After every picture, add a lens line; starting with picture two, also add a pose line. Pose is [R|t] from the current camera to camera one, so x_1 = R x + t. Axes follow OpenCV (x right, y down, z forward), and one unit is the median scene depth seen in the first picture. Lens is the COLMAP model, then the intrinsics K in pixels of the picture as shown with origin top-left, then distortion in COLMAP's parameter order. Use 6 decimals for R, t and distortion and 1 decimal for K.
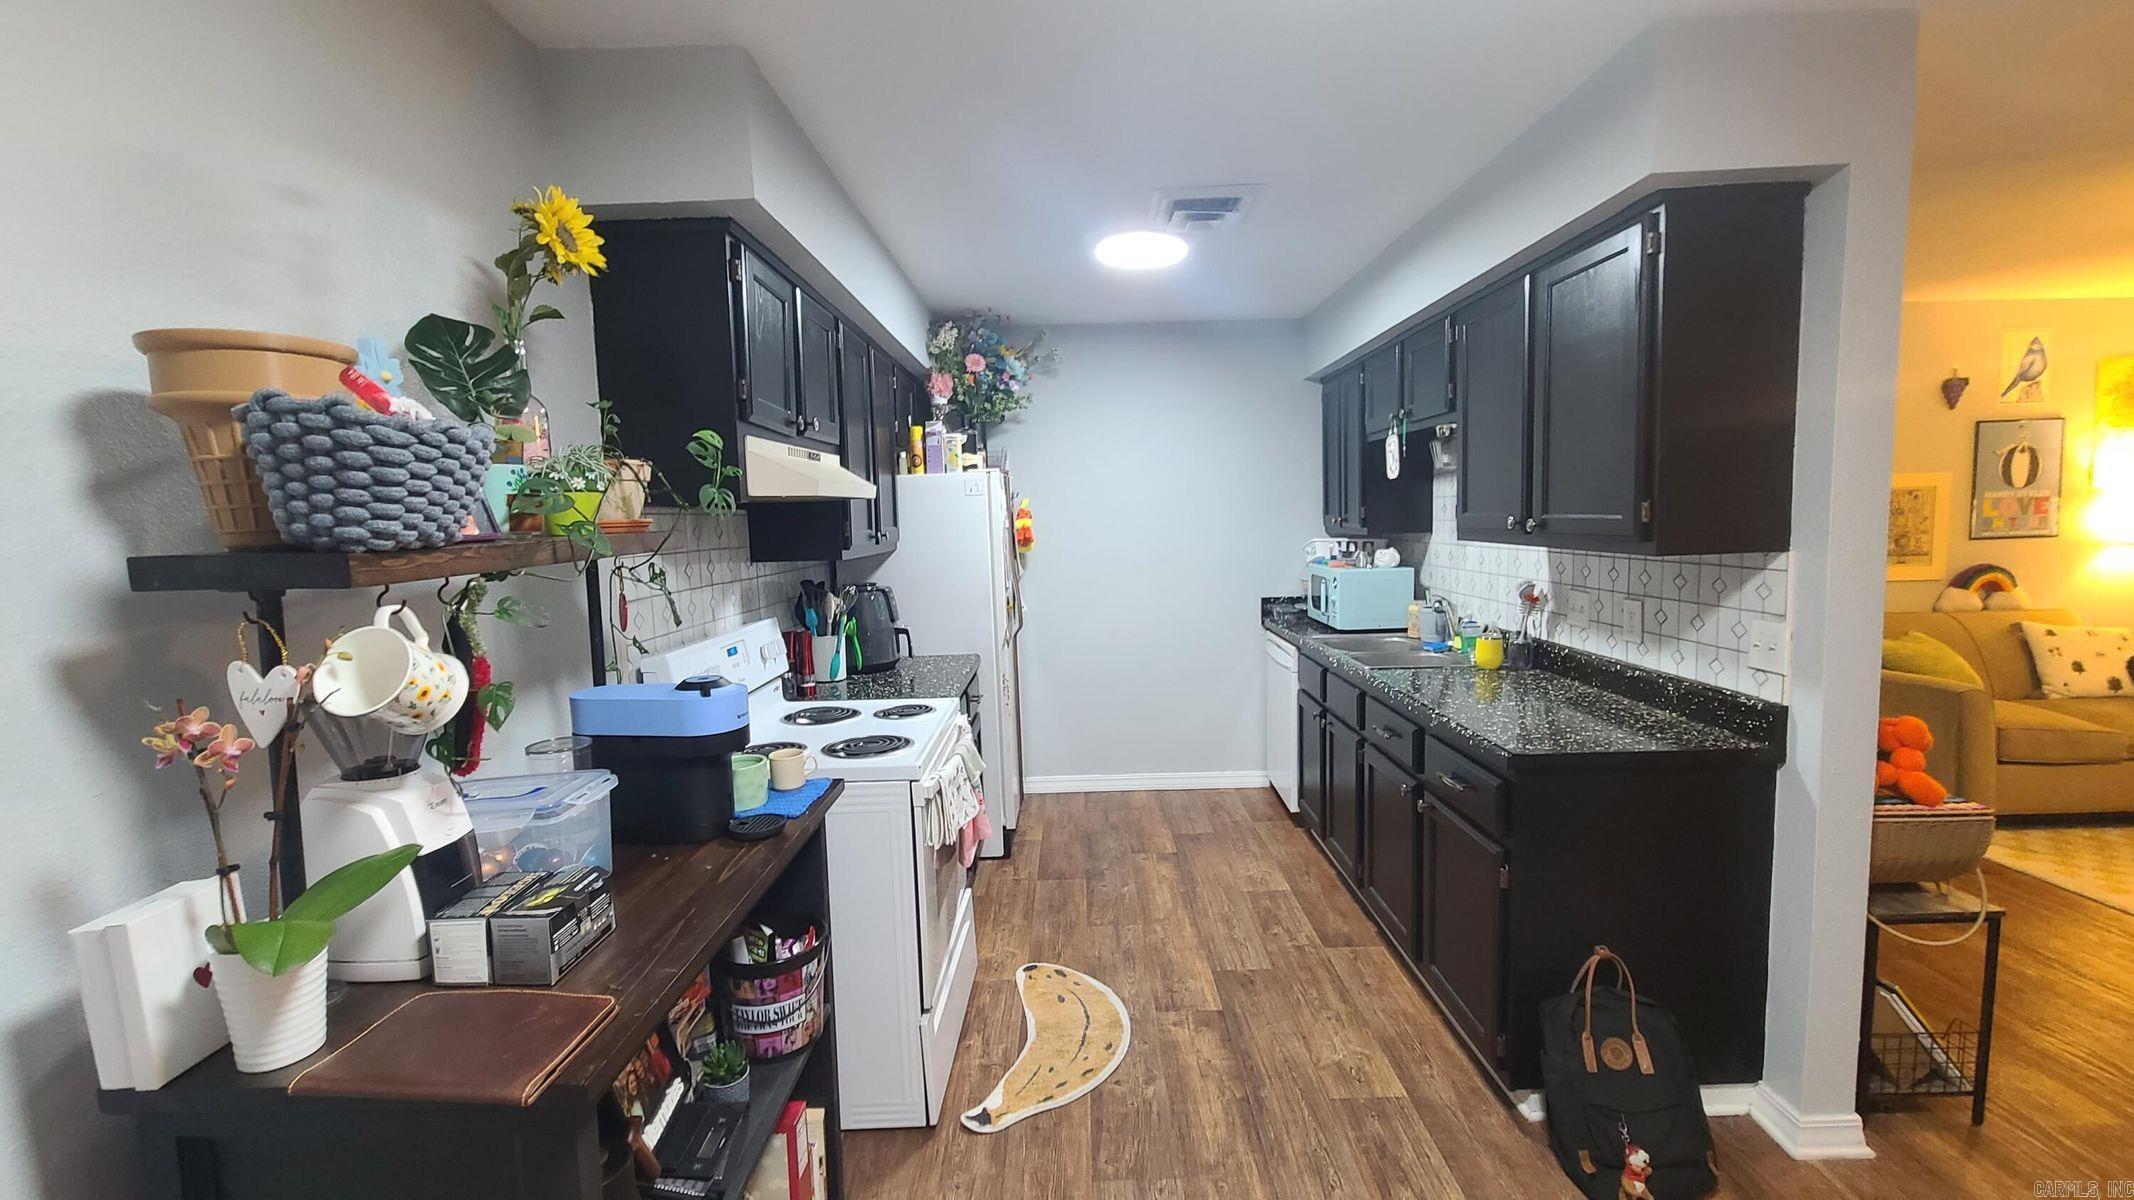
lens RADIAL K [[868.2, 0, 1074.3], [0, 868.2, 599.9], [0, 0, 1]] dist [0.006207, -0.001939]
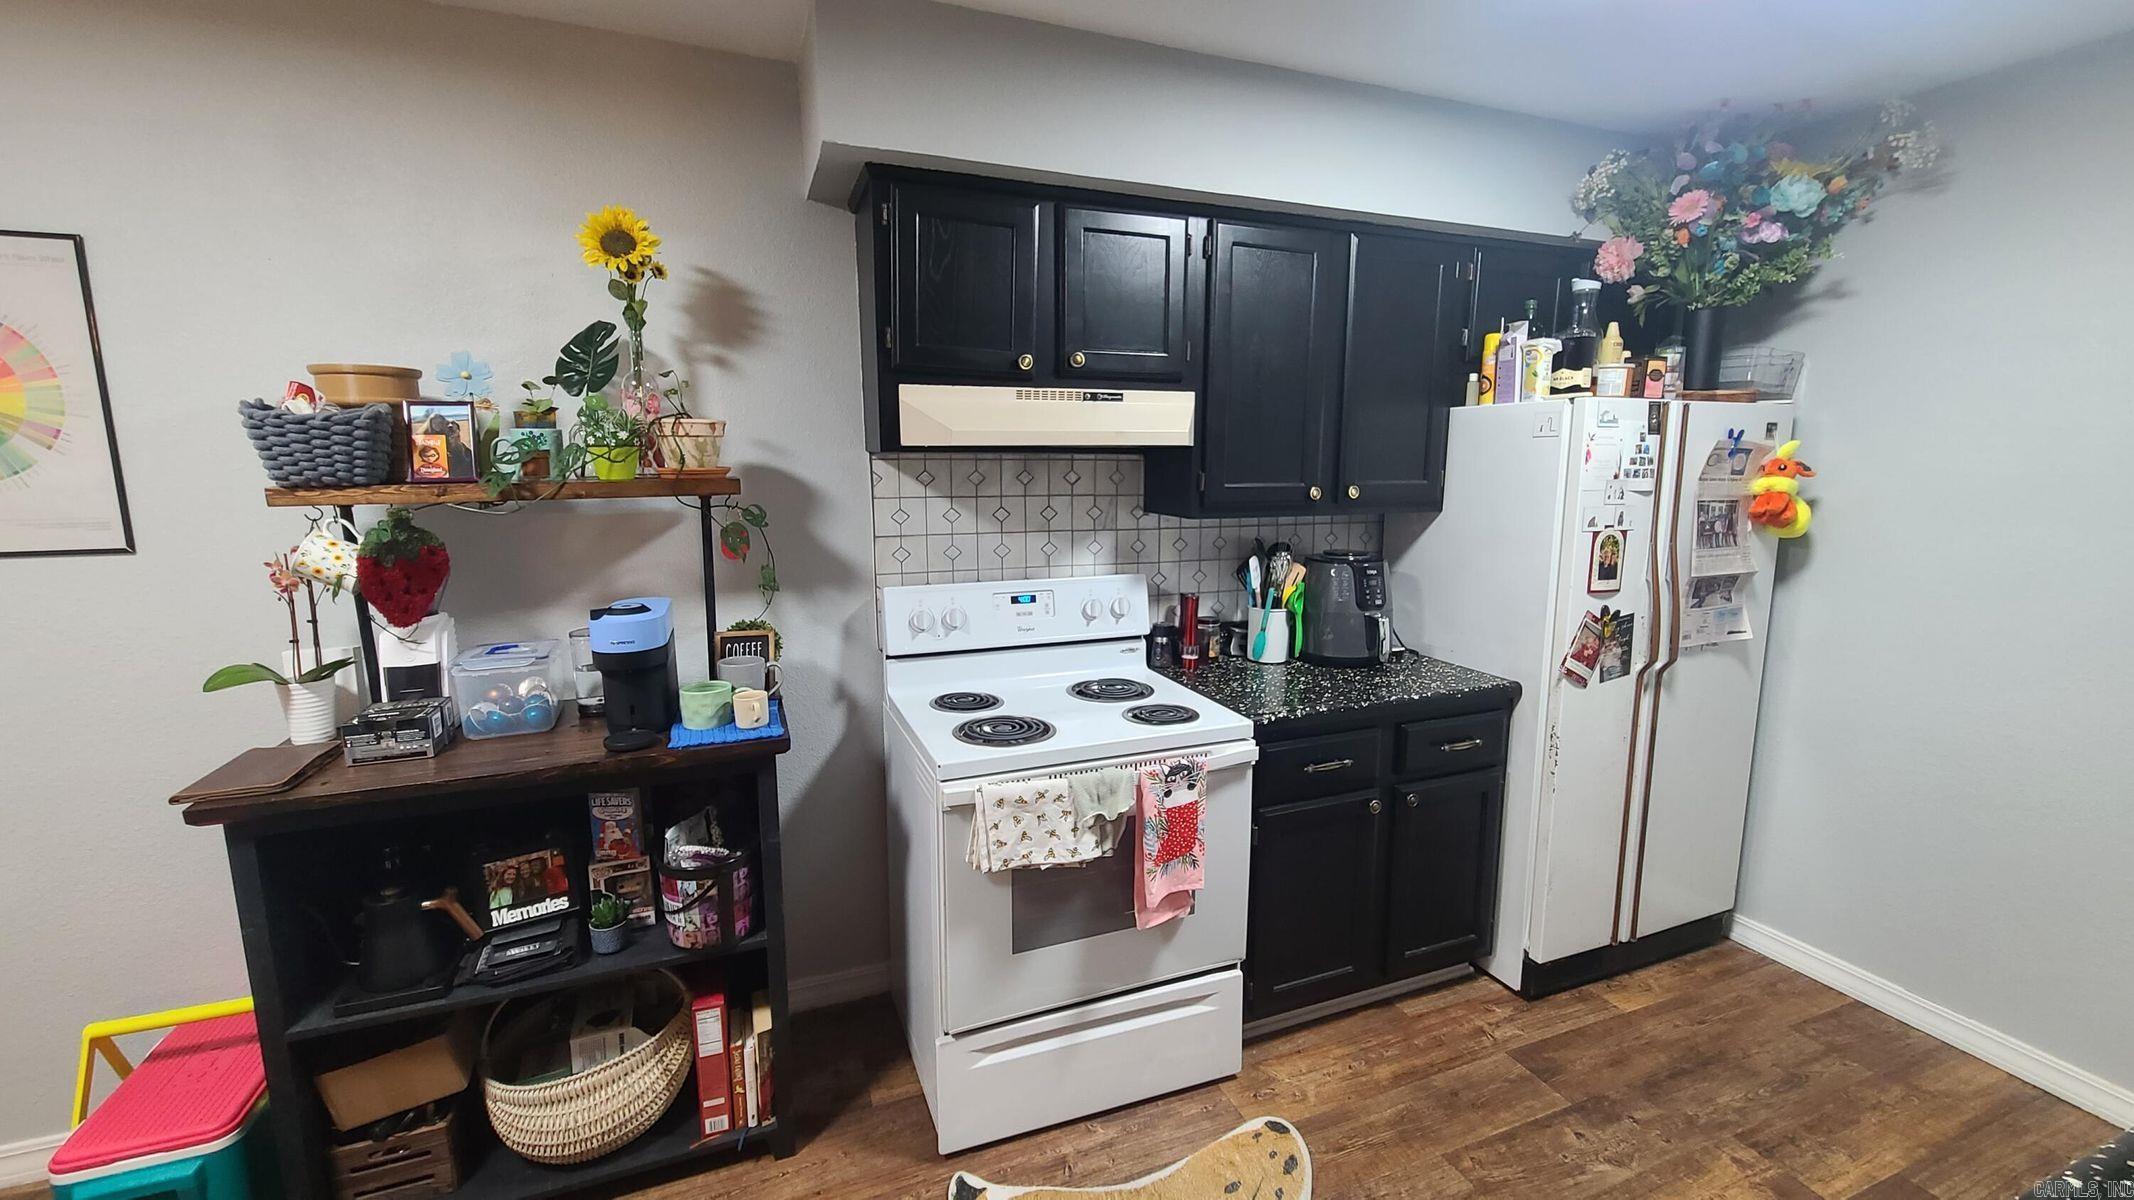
lens RADIAL K [[868.2, 0, 1073.5], [0, 868.2, 597.8], [0, 0, 1]] dist [0.006207, -0.001939]
pose [[0.367777, 0.180078, -0.912311, 0.406050], [-0.103302, 0.982910, 0.152370, -0.075661], [0.924158, 0.038205, 0.380095, 0.510711]]
